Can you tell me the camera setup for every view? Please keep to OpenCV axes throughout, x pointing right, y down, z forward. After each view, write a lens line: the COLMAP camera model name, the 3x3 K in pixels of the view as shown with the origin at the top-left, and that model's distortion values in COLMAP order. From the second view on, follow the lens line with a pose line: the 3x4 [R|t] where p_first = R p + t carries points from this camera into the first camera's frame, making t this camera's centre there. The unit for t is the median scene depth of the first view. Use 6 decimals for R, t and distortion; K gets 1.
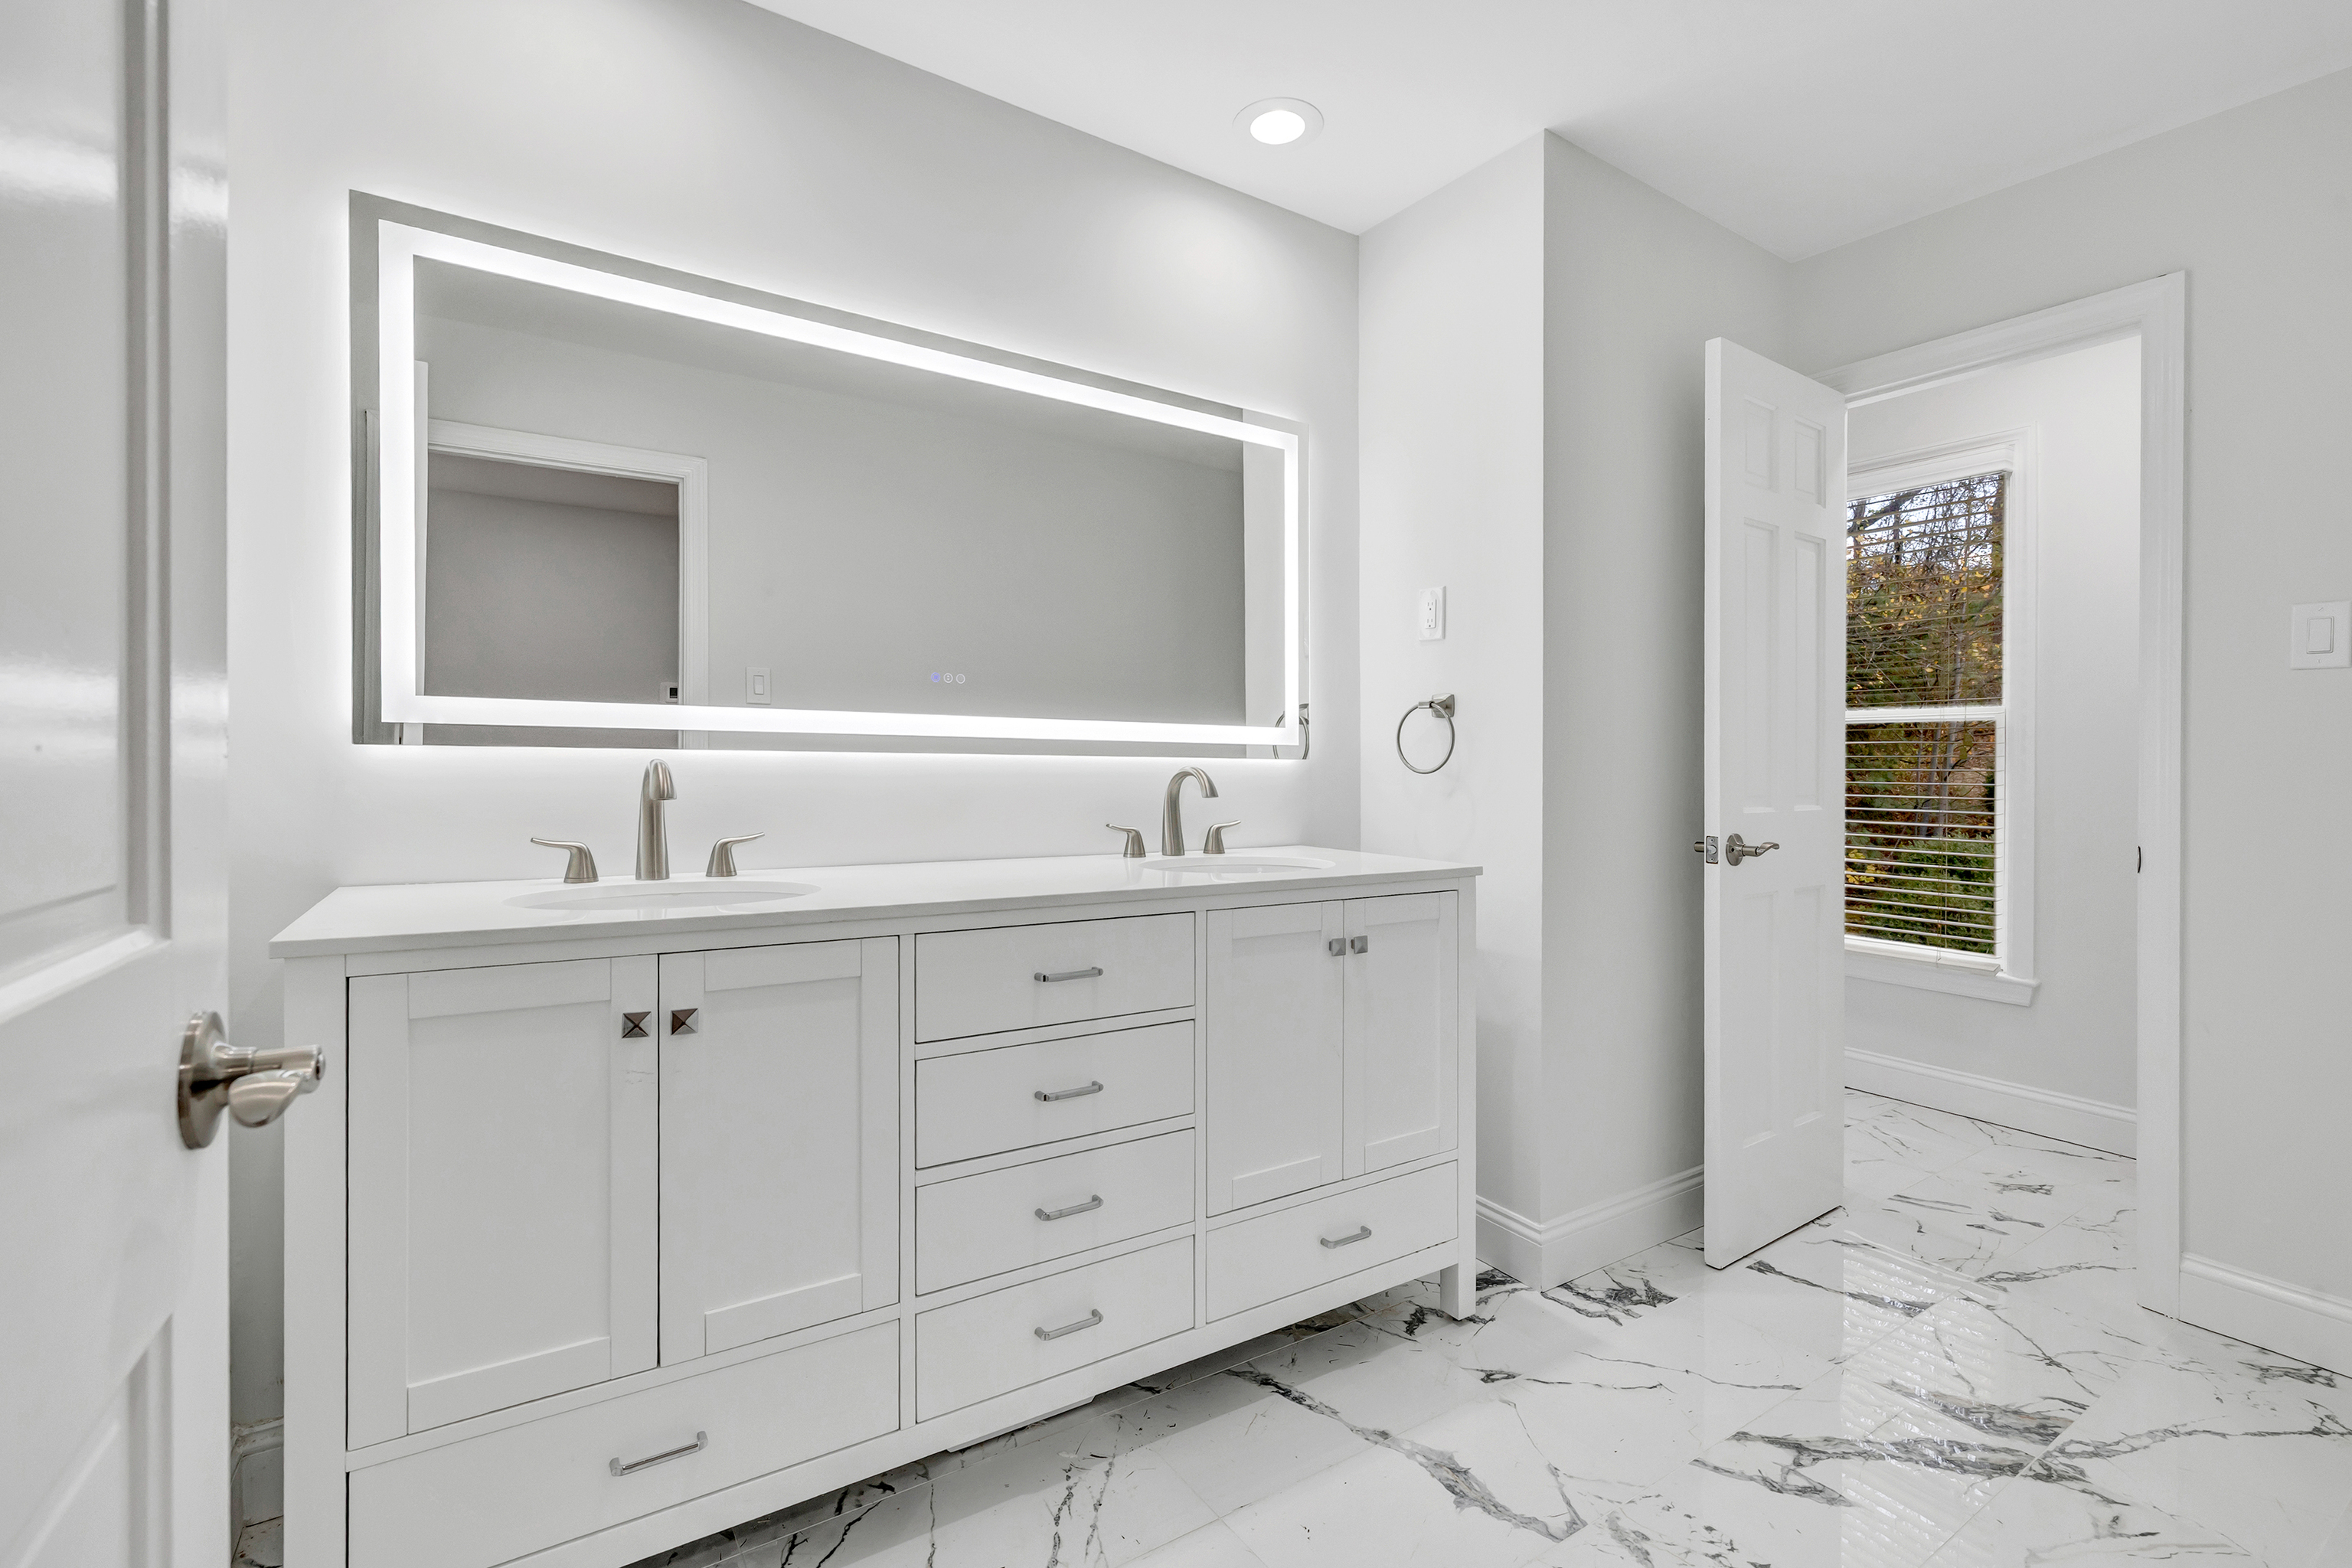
lens RADIAL K [[1021.3, 0, 1175.5], [0, 1021.3, 772.6], [0, 0, 1]] dist [-0.000159, 0.000722]
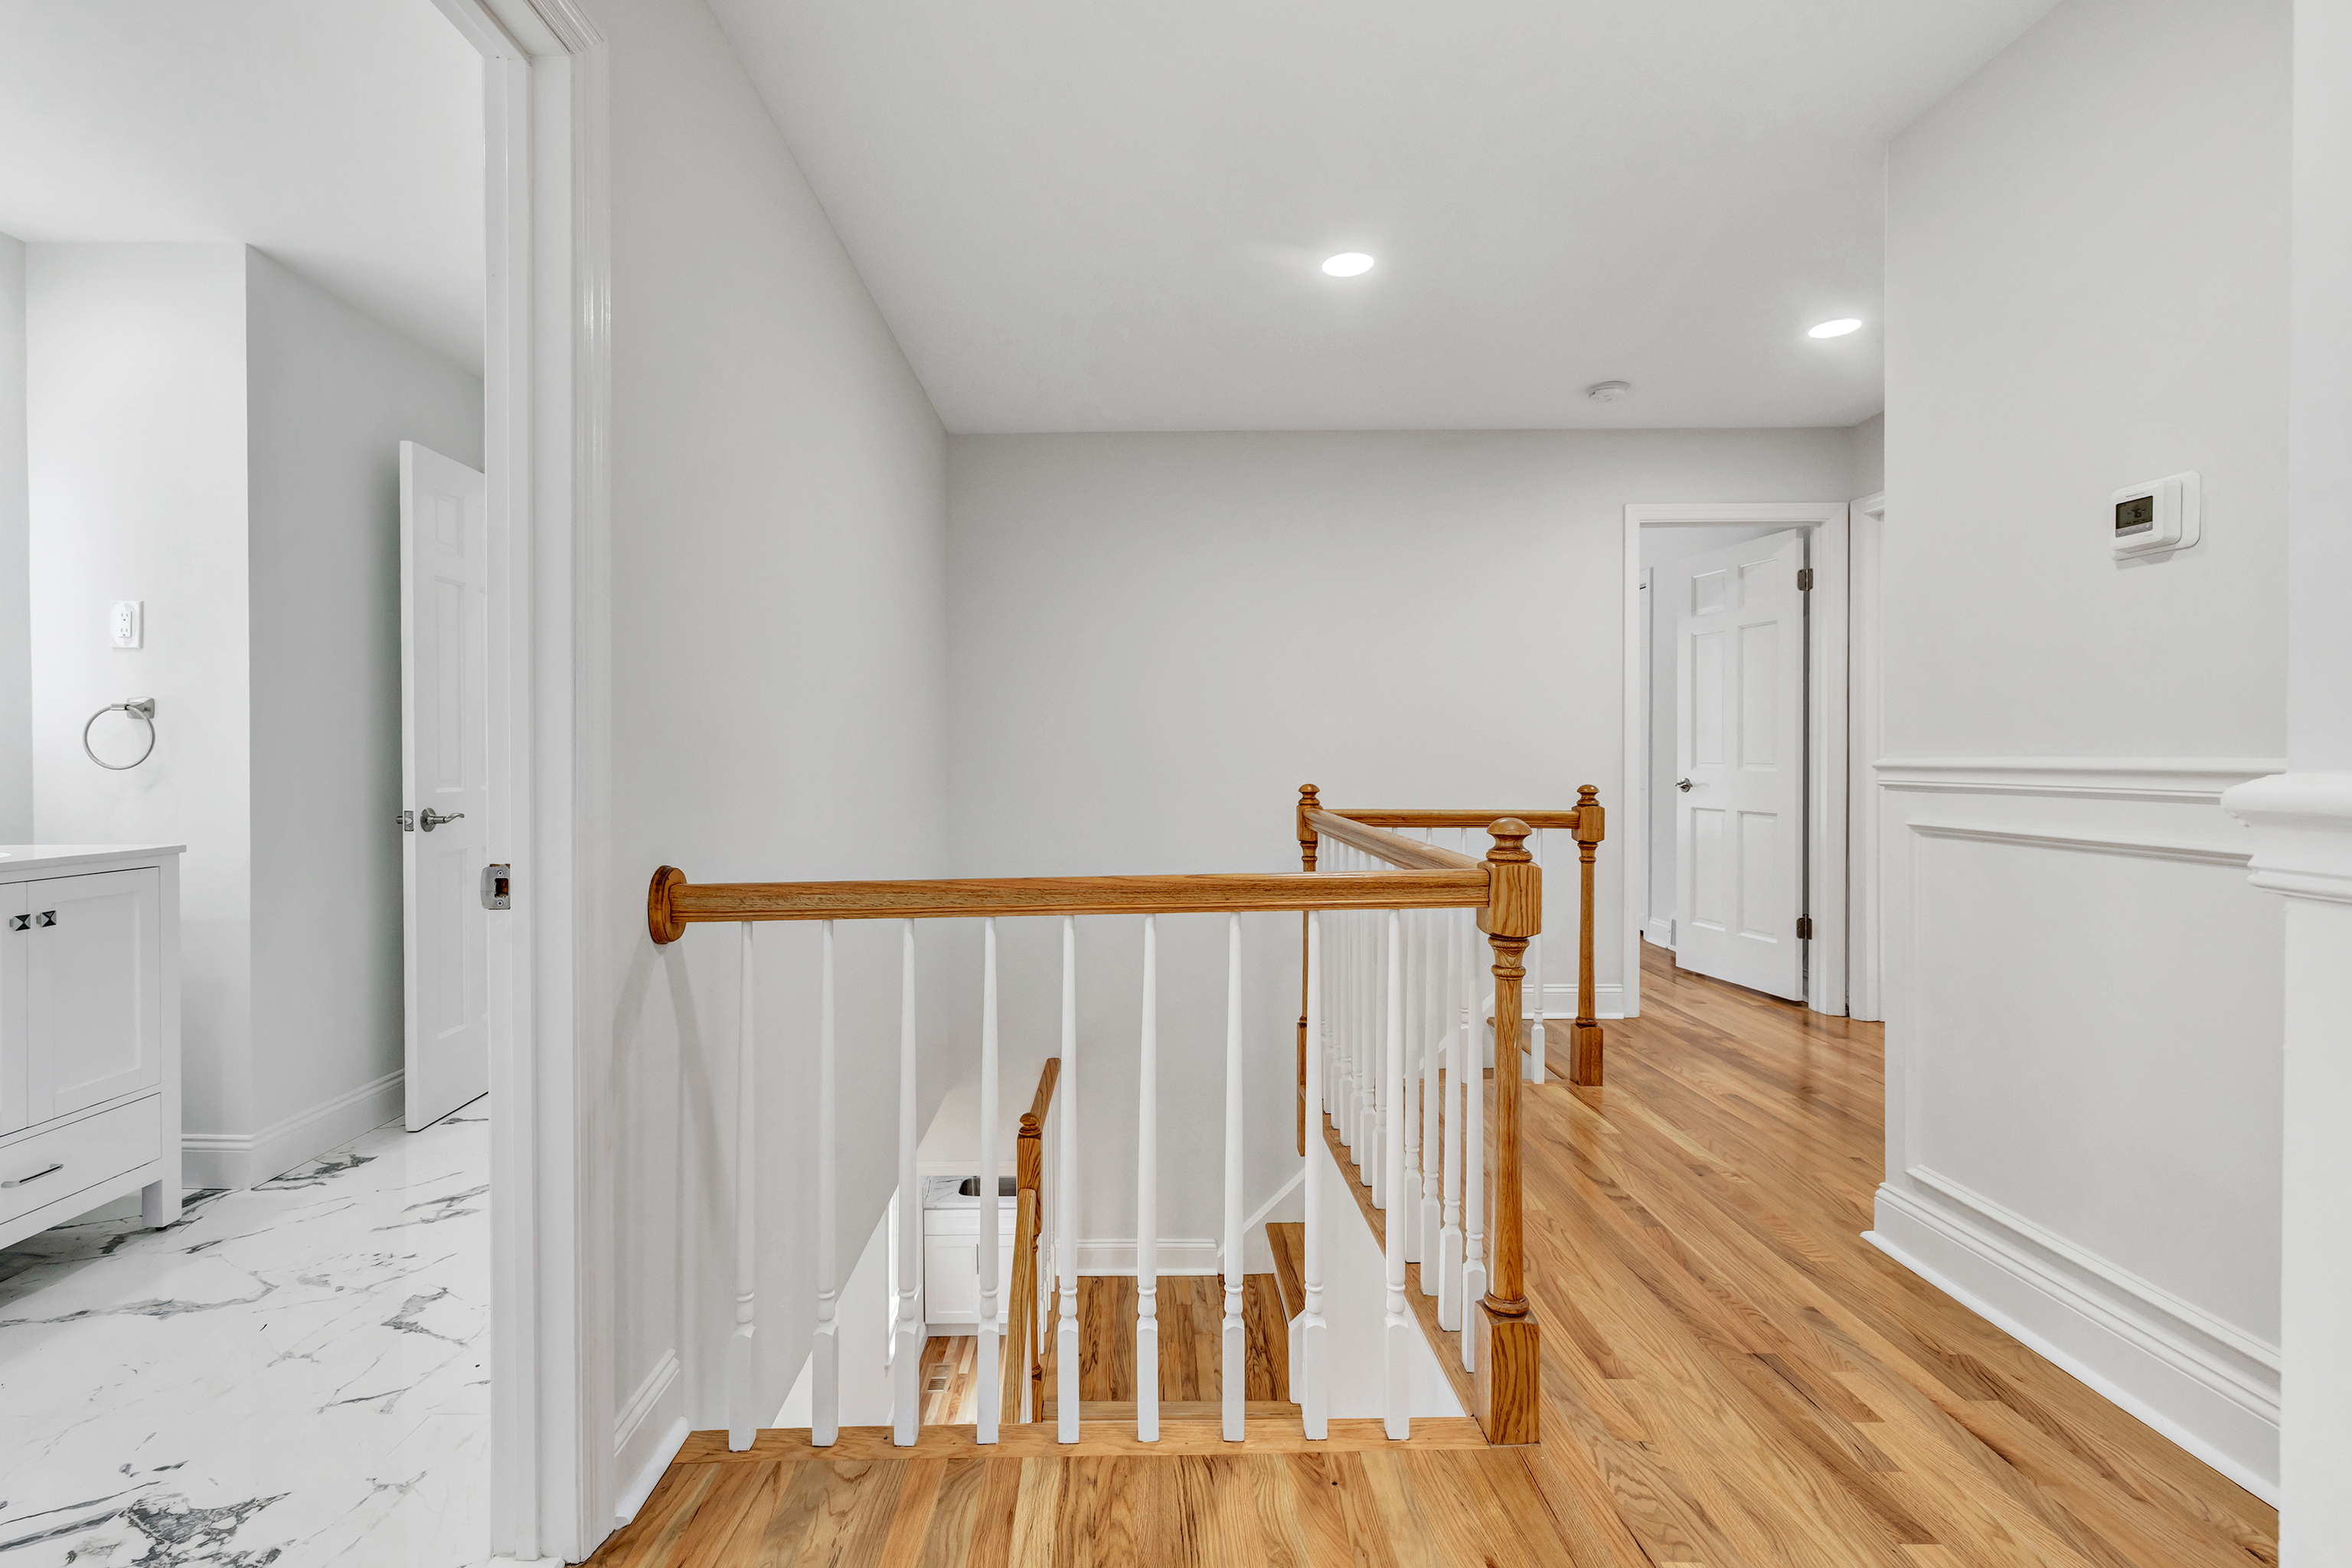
lens RADIAL K [[1021.3, 0, 1109.8], [0, 1021.3, 758.4], [0, 0, 1]] dist [-0.000159, 0.000722]
pose [[0.521207, -0.005234, 0.853414, -0.148671], [0.004553, 0.999984, 0.003352, -0.007081], [-0.853418, 0.002139, 0.521223, -0.520015]]
